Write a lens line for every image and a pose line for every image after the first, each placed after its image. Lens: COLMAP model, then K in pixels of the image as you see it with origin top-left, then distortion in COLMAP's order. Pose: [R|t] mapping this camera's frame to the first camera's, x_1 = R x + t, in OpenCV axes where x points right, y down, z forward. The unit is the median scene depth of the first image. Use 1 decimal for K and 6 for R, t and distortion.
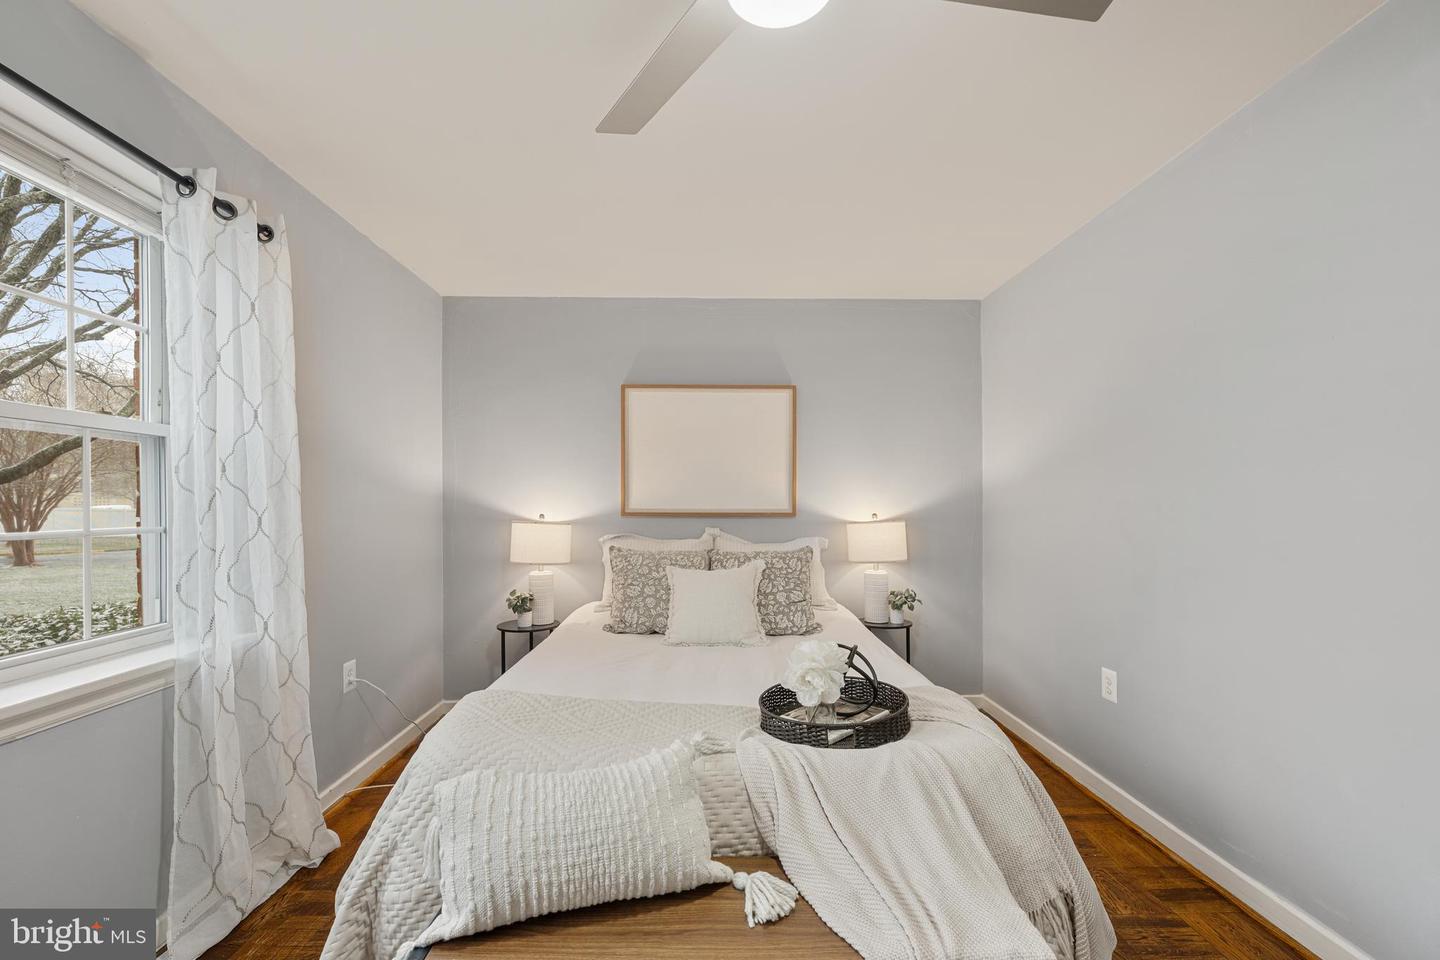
lens RADIAL K [[594.0, 0, 706.3], [0, 594.0, 501.8], [0, 0, 1]] dist [-0.000030, -0.000107]
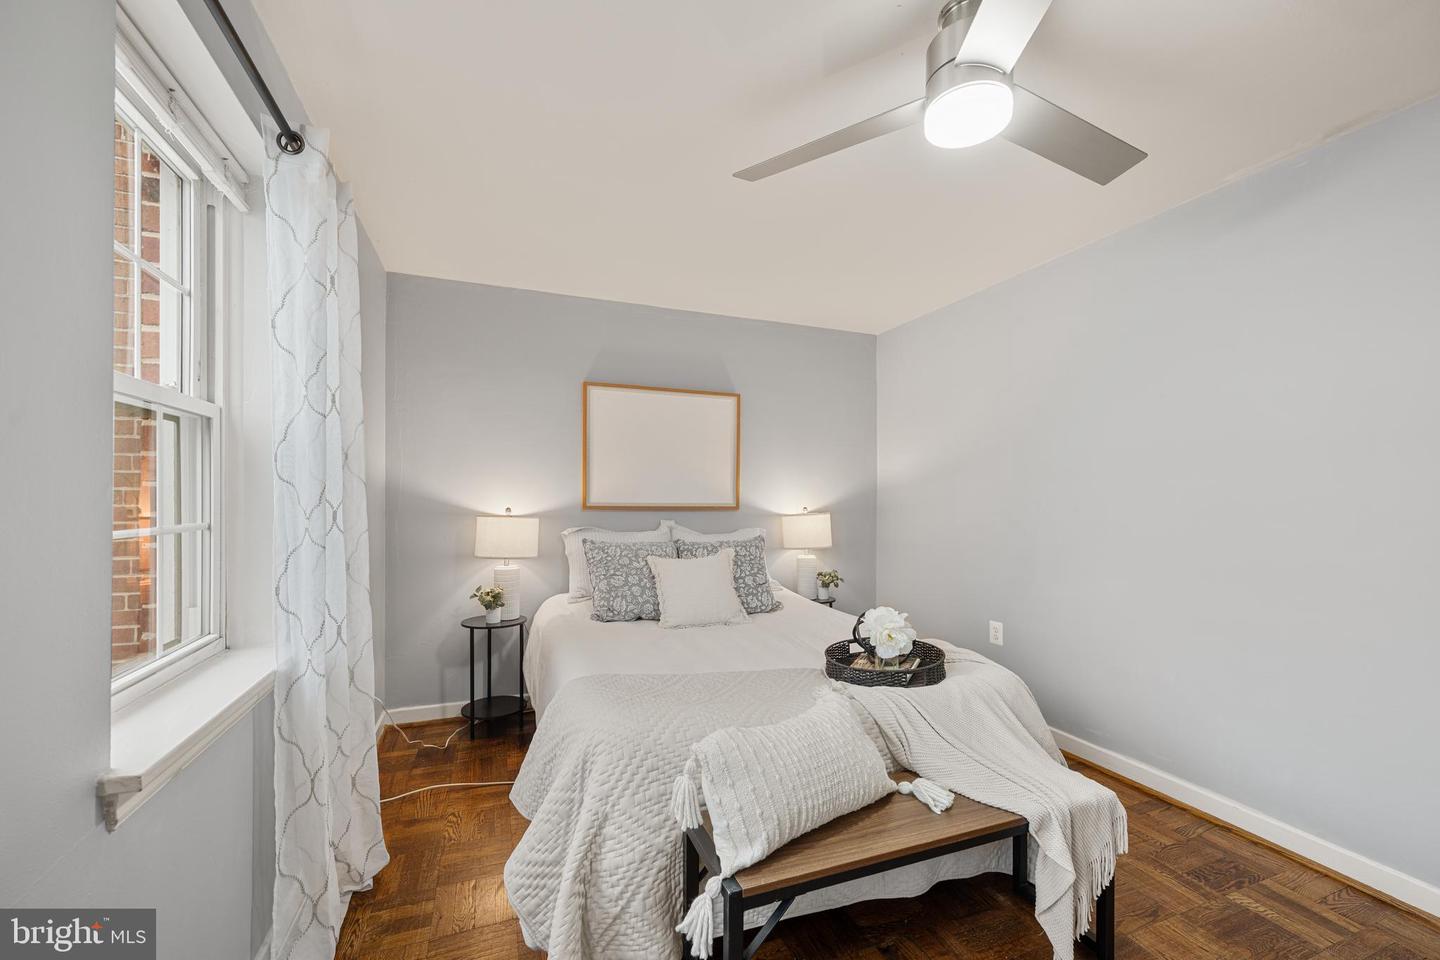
lens RADIAL K [[579.2, 0, 712.7], [0, 579.2, 495.3], [0, 0, 1]] dist [0.000248, 0.000145]
pose [[0.939425, 0.007258, 0.342677, -0.320004], [-0.007196, 0.999973, -0.001451, -0.001032], [-0.342678, -0.001103, 0.939452, -0.021980]]
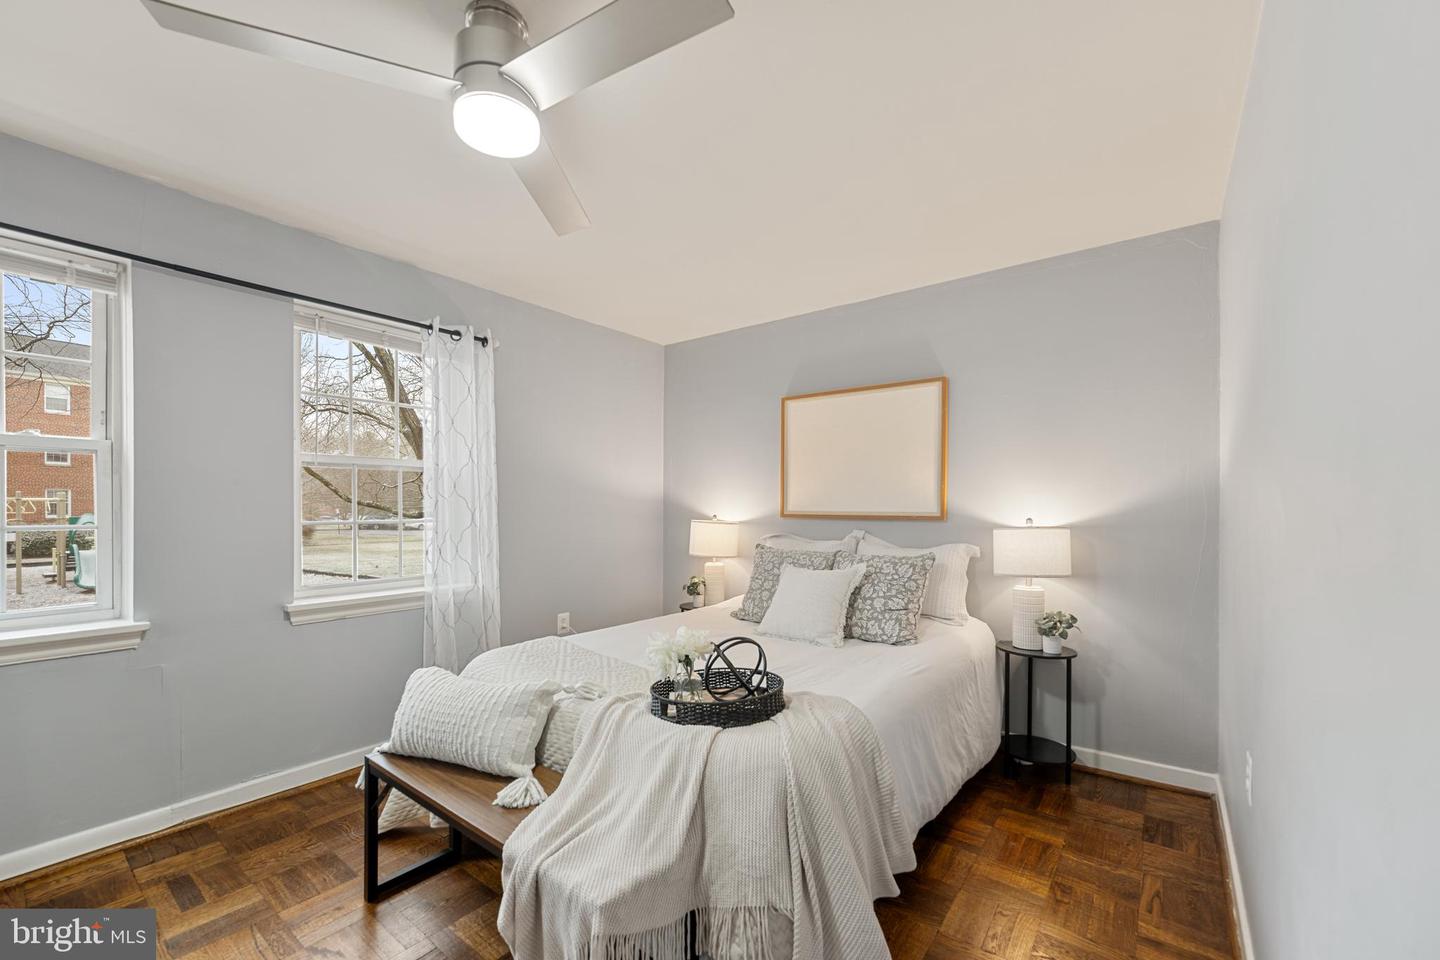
lens RADIAL K [[582.8, 0, 712.2], [0, 582.8, 505.9], [0, 0, 1]] dist [-0.000731, -0.000048]
pose [[0.779318, 0.000781, -0.626628, 0.505203], [0.000609, 0.999998, 0.002004, 0.000478], [0.626629, -0.001944, 0.779316, 0.091403]]
